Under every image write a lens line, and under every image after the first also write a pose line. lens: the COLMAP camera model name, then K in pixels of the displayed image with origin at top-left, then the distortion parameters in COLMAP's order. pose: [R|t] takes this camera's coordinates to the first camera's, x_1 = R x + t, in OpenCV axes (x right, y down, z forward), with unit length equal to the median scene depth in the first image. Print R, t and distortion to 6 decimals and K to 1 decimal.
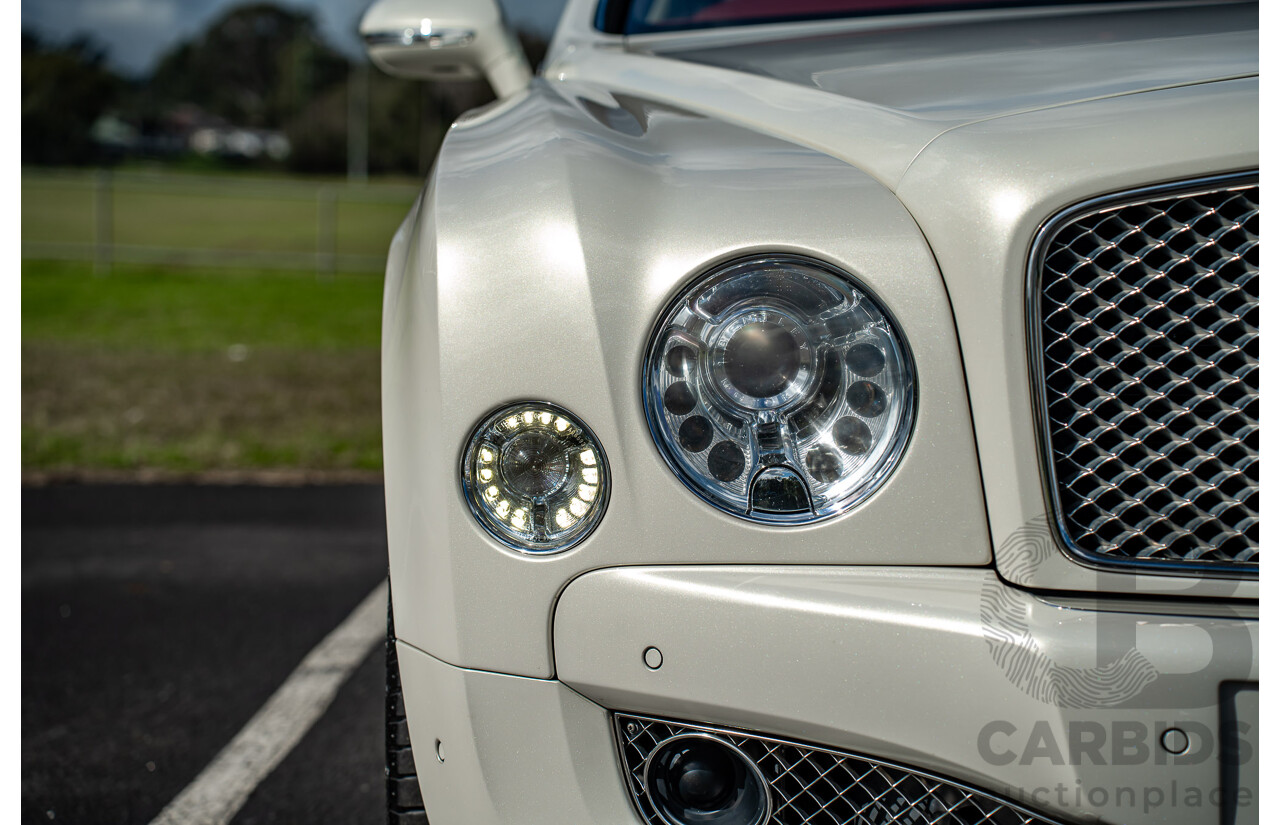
lens RADIAL K [[2587.0, 0, 640.0], [0, 2587.0, 412.5], [0, 0, 1]] dist [0.607906, 0.228895]
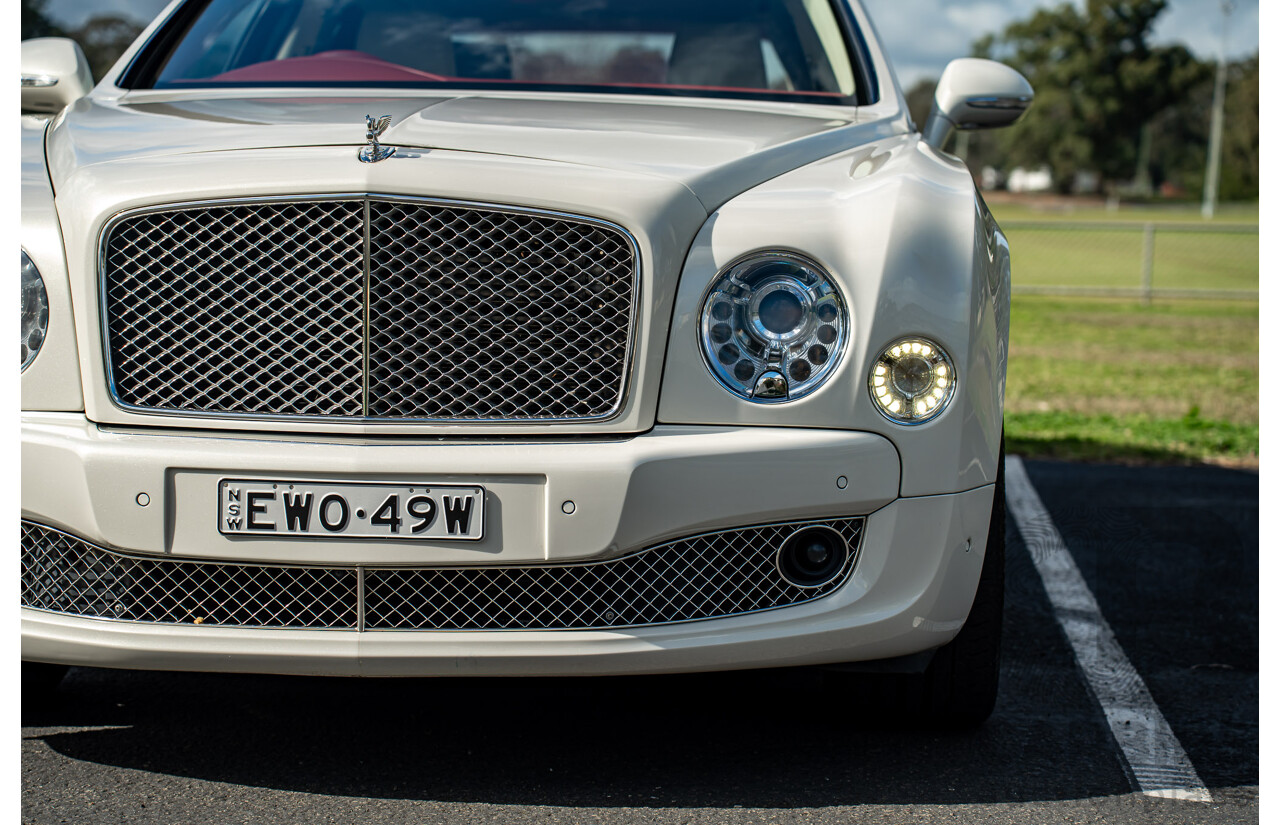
lens RADIAL K [[2623.4, 0, 640.0], [0, 2623.4, 412.5], [0, 0, 1]] dist [0.629083, 0.428611]
pose [[0.998037, 0.031895, -0.053889, 0.573282], [-0.032122, 0.999478, -0.003361, 0.049829], [0.053754, 0.005085, 0.998541, -0.769110]]
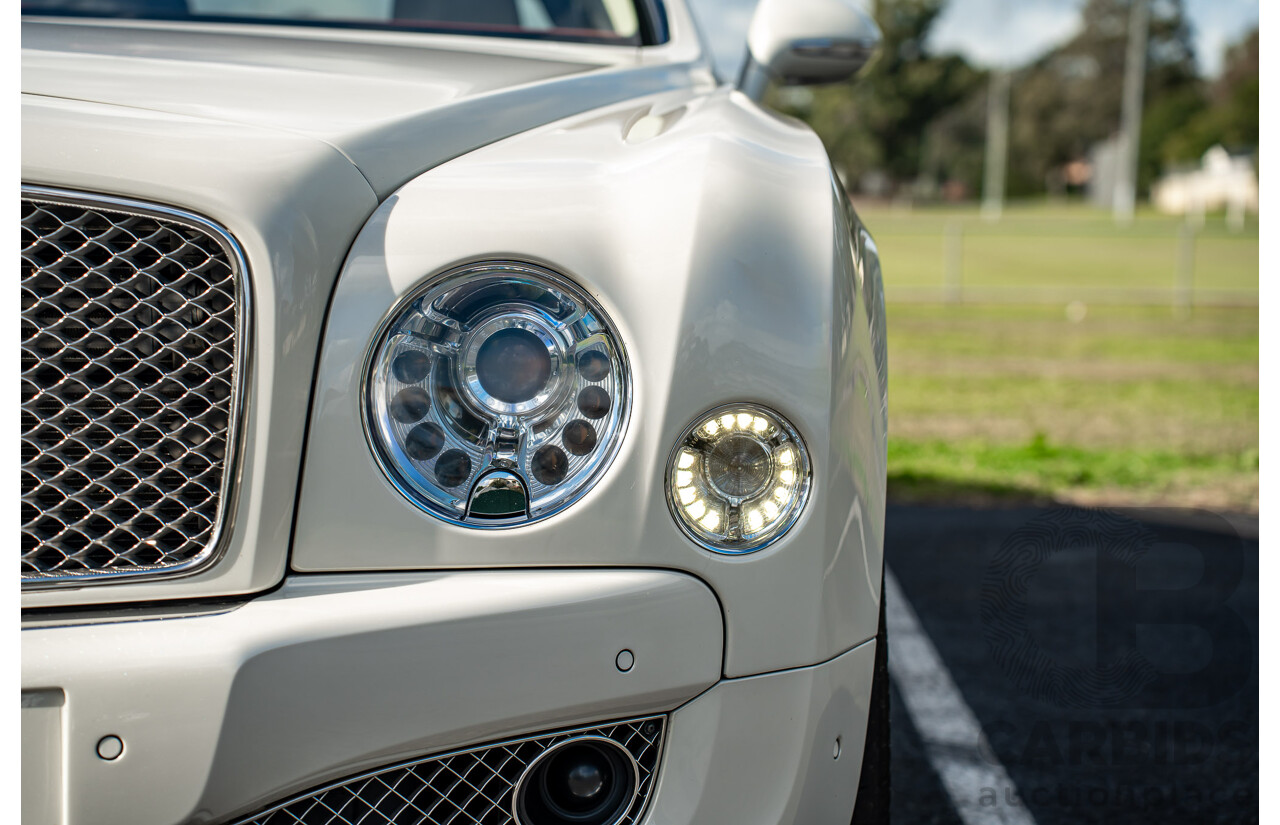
lens RADIAL K [[2587.0, 0, 640.0], [0, 2587.0, 412.5], [0, 0, 1]] dist [0.607906, 0.228895]
pose [[0.999761, 0.008115, 0.020294, 0.598979], [-0.007998, 0.999951, -0.005857, -0.002622], [-0.020341, 0.005693, 0.999777, -0.017144]]
